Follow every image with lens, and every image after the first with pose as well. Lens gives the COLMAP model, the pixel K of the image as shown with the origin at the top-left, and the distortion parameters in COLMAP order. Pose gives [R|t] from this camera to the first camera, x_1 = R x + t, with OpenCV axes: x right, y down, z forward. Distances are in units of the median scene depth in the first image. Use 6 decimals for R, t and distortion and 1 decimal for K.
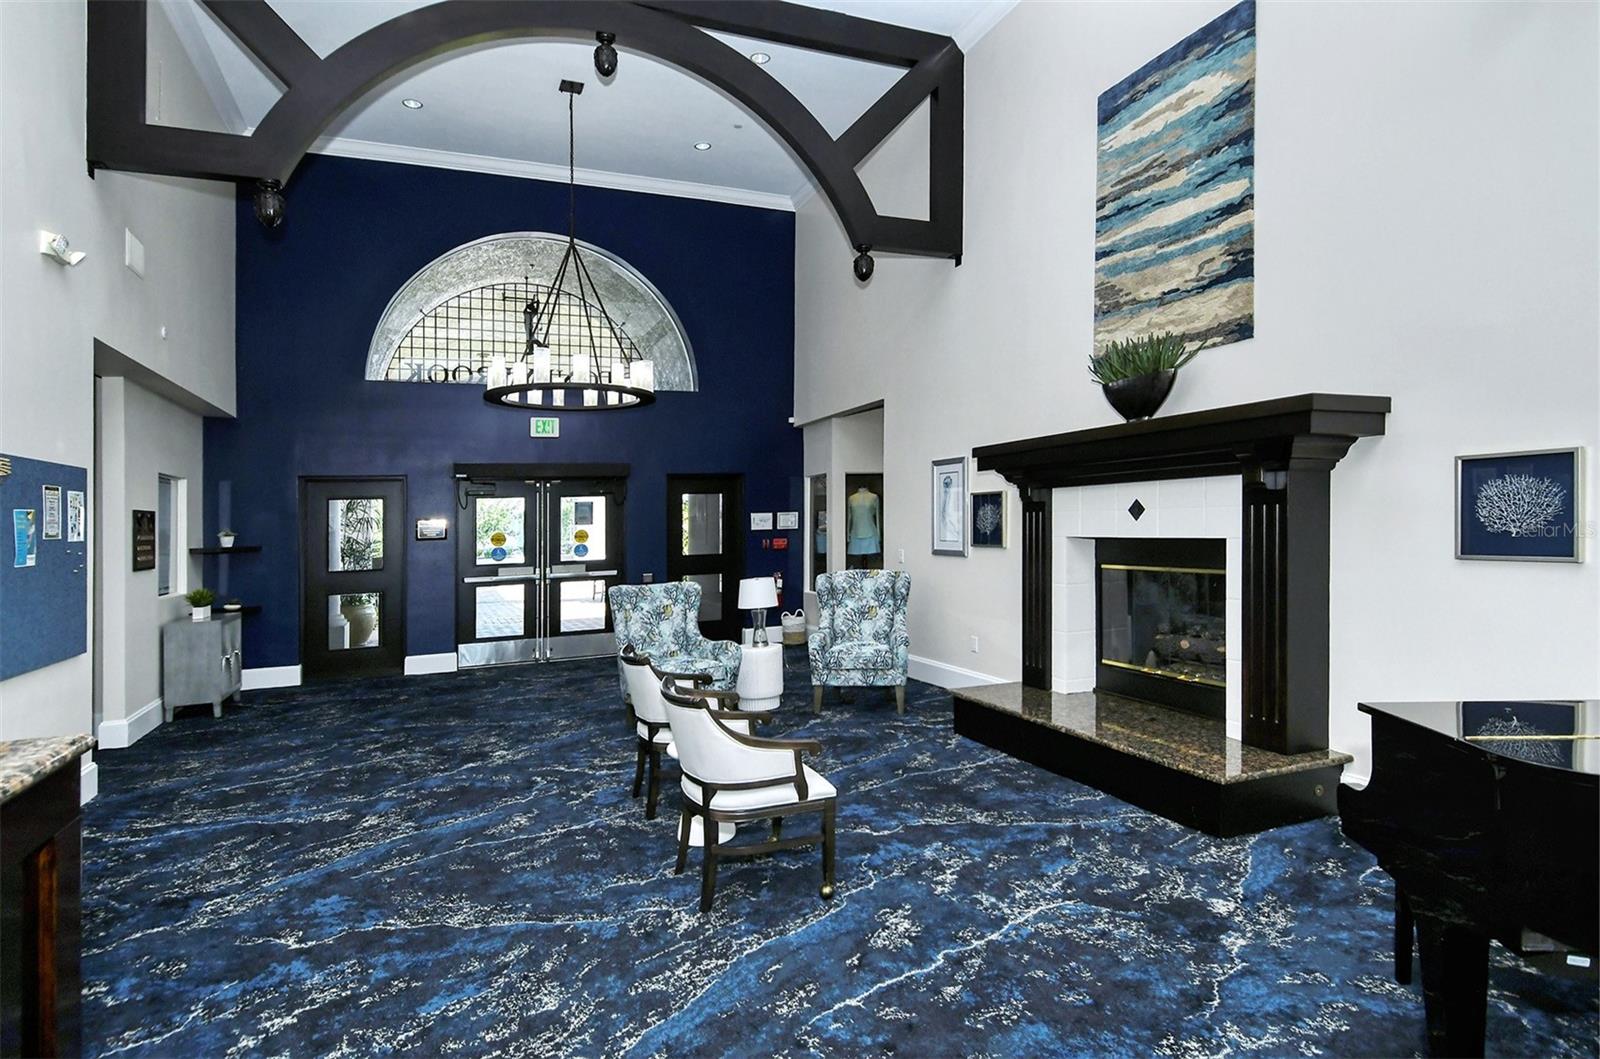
lens RADIAL K [[842.1, 0, 798.1], [0, 842.1, 495.4], [0, 0, 1]] dist [0.028446, 0.000640]
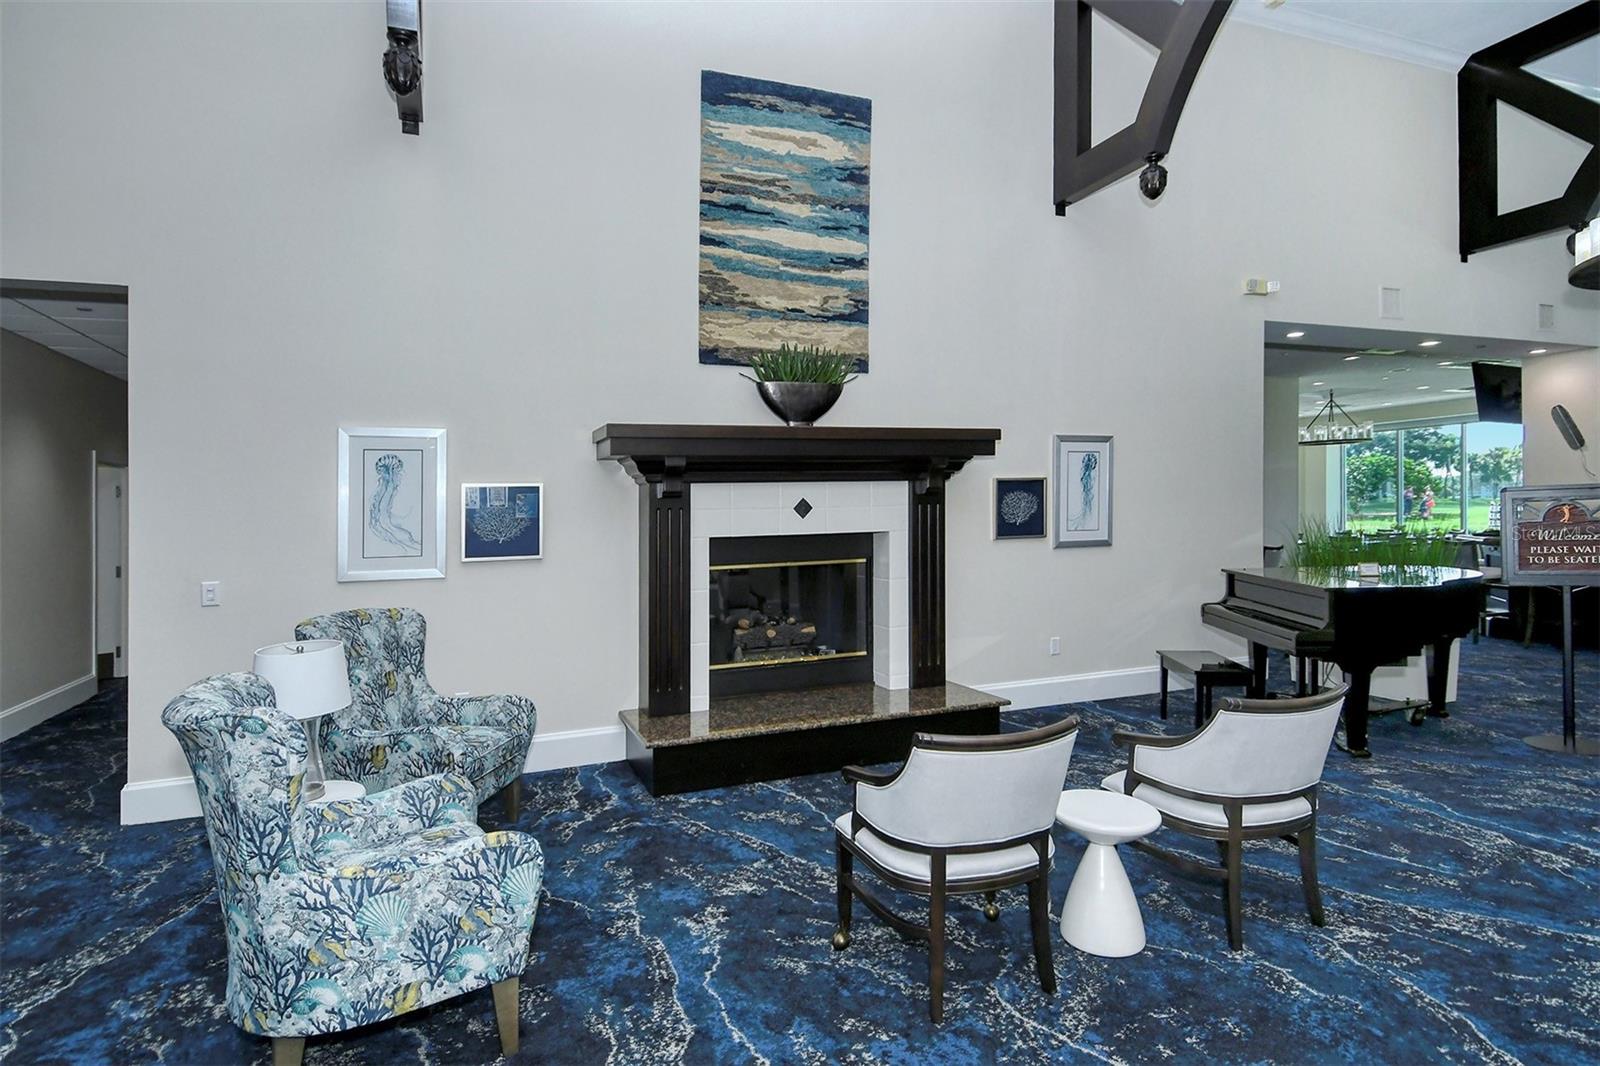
lens RADIAL K [[843.9, 0, 800.0], [0, 843.9, 533.0], [0, 0, 1]] dist [0.008072, -0.000862]
pose [[0.030434, -0.009481, 0.999492, -0.666783], [-0.013755, 0.999856, 0.009903, 0.036898], [-0.999442, -0.014050, 0.030299, 0.979358]]
